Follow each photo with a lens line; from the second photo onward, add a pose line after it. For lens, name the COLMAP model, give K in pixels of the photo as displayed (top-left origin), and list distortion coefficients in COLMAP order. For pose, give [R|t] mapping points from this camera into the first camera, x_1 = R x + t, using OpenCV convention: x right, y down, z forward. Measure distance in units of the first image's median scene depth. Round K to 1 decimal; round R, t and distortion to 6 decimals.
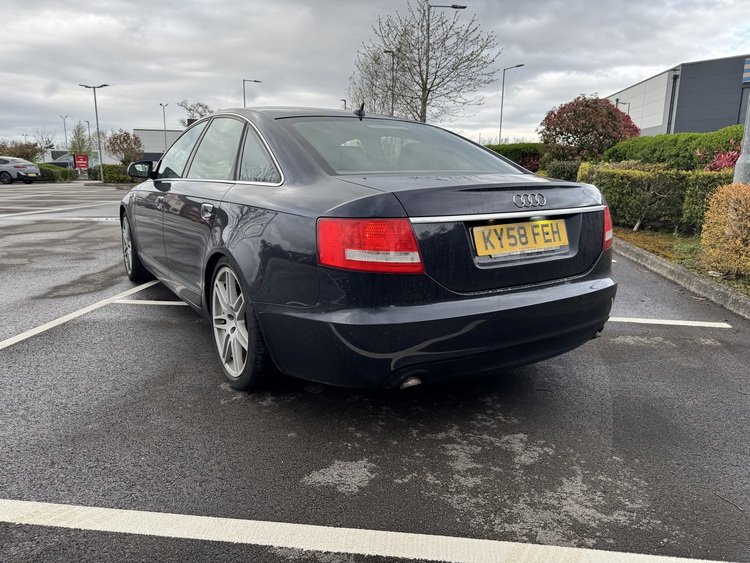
lens RADIAL K [[523.7, 0, 371.3], [0, 523.7, 280.4], [0, 0, 1]] dist [0.034556, -0.065167]
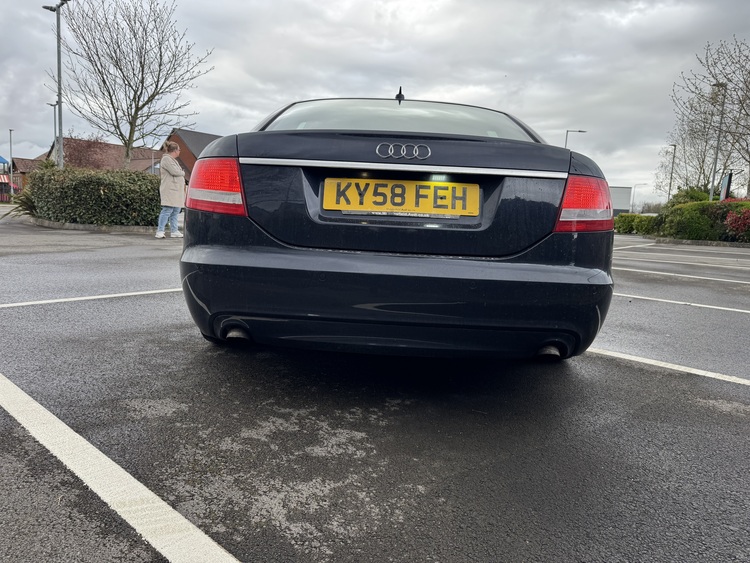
lens RADIAL K [[523.7, 0, 371.3], [0, 523.7, 280.4], [0, 0, 1]] dist [0.034556, -0.065167]
pose [[0.839606, 0.119757, -0.529830, 0.724596], [-0.163149, 0.985956, -0.035682, 0.086564], [0.518116, 0.116400, 0.847353, 0.295186]]
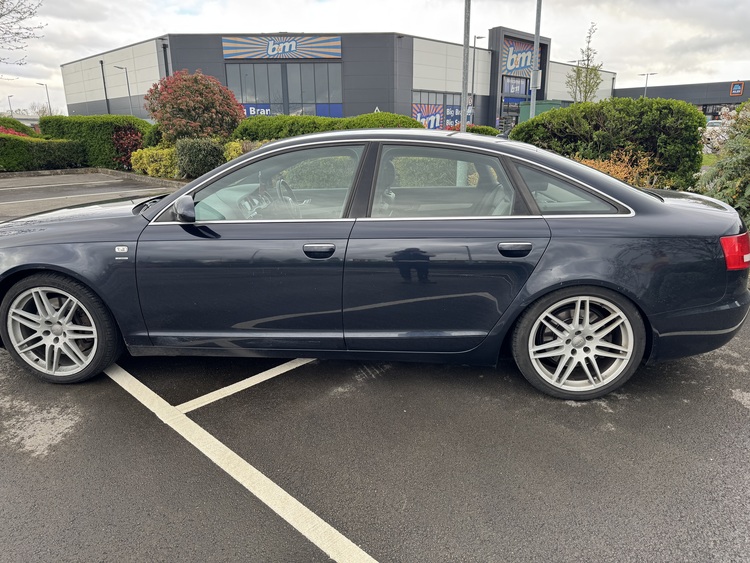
lens RADIAL K [[523.7, 0, 371.3], [0, 523.7, 280.4], [0, 0, 1]] dist [0.034556, -0.065167]
pose [[0.580838, -0.216350, 0.784742, -1.659569], [0.160235, 0.975560, 0.150357, -0.348470], [-0.798093, 0.038410, 0.601309, 0.855219]]
